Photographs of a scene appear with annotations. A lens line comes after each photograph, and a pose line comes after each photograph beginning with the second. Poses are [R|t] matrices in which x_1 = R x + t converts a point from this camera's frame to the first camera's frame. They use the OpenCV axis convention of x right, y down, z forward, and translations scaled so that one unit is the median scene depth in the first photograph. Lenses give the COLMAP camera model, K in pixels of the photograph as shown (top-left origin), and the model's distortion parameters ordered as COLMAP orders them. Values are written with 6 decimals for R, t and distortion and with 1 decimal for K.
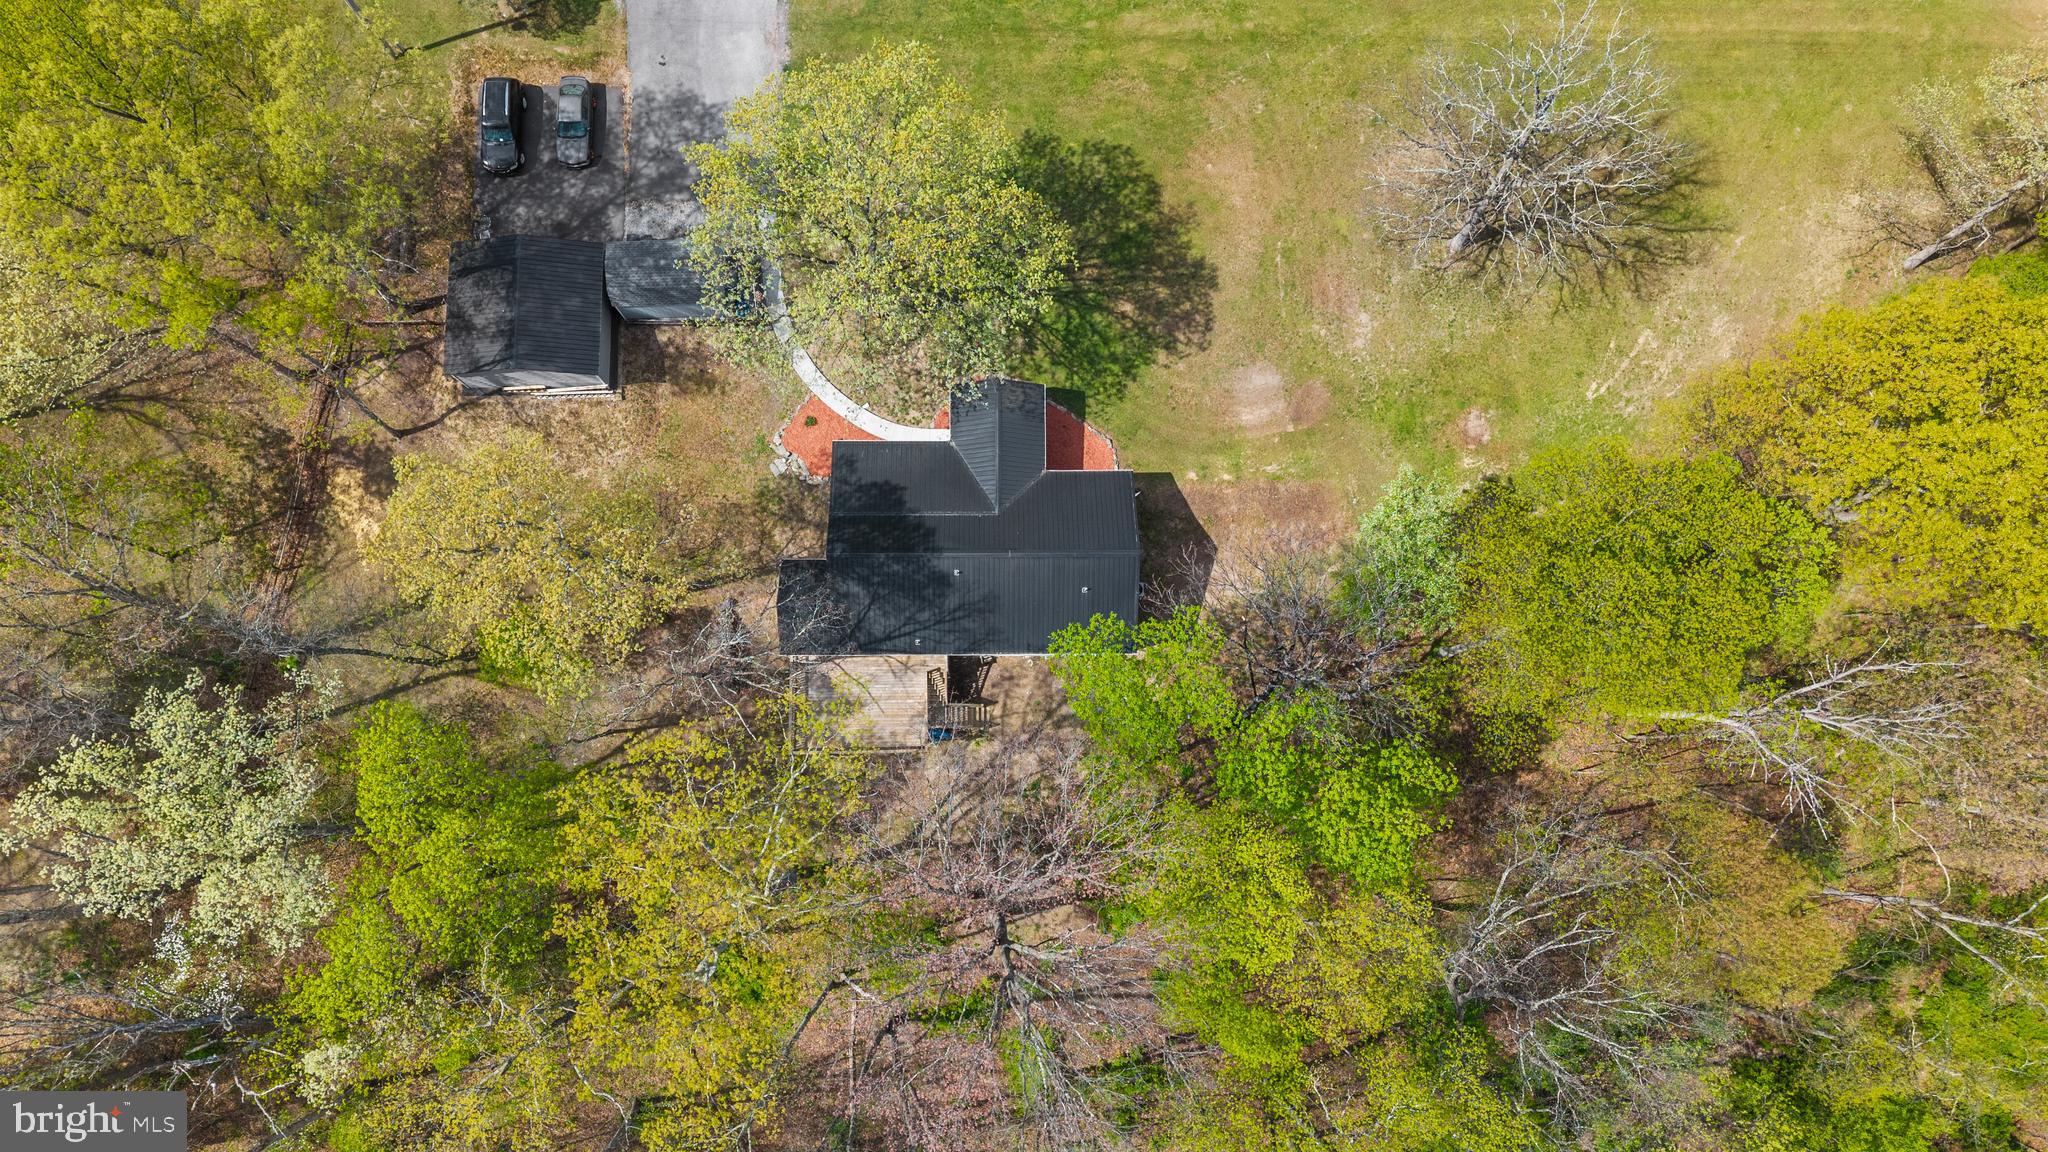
lens RADIAL K [[1397.6, 0, 1025.0], [0, 1397.6, 581.4], [0, 0, 1]] dist [-0.007637, 0.001774]
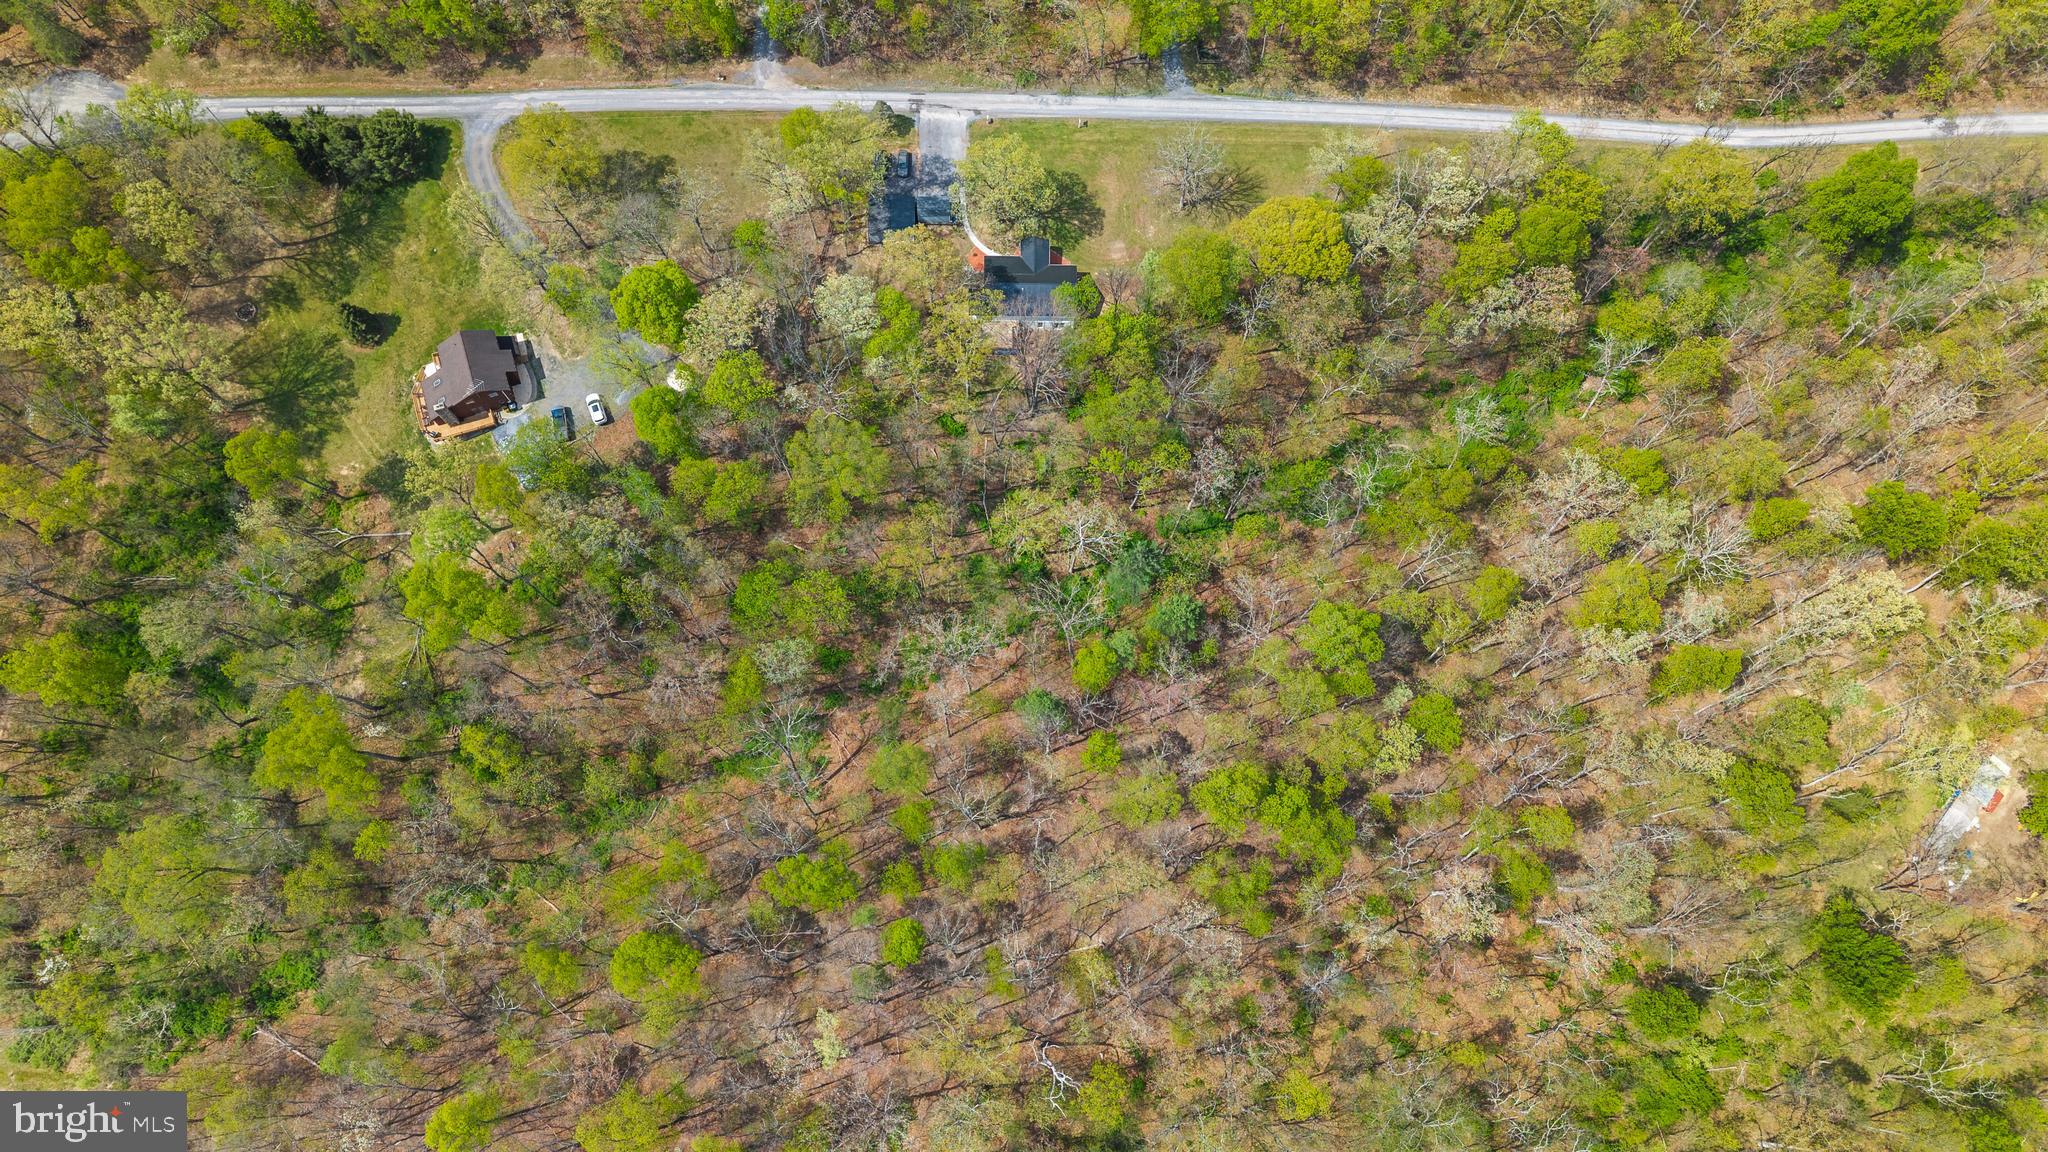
lens RADIAL K [[1397.6, 0, 1018.4], [0, 1397.6, 572.9], [0, 0, 1]] dist [-0.007637, 0.001774]
pose [[0.999899, 0.009029, -0.010964, -0.015128], [-0.010360, 0.991699, -0.128165, 0.995982], [0.009716, 0.128266, 0.991692, -2.026741]]
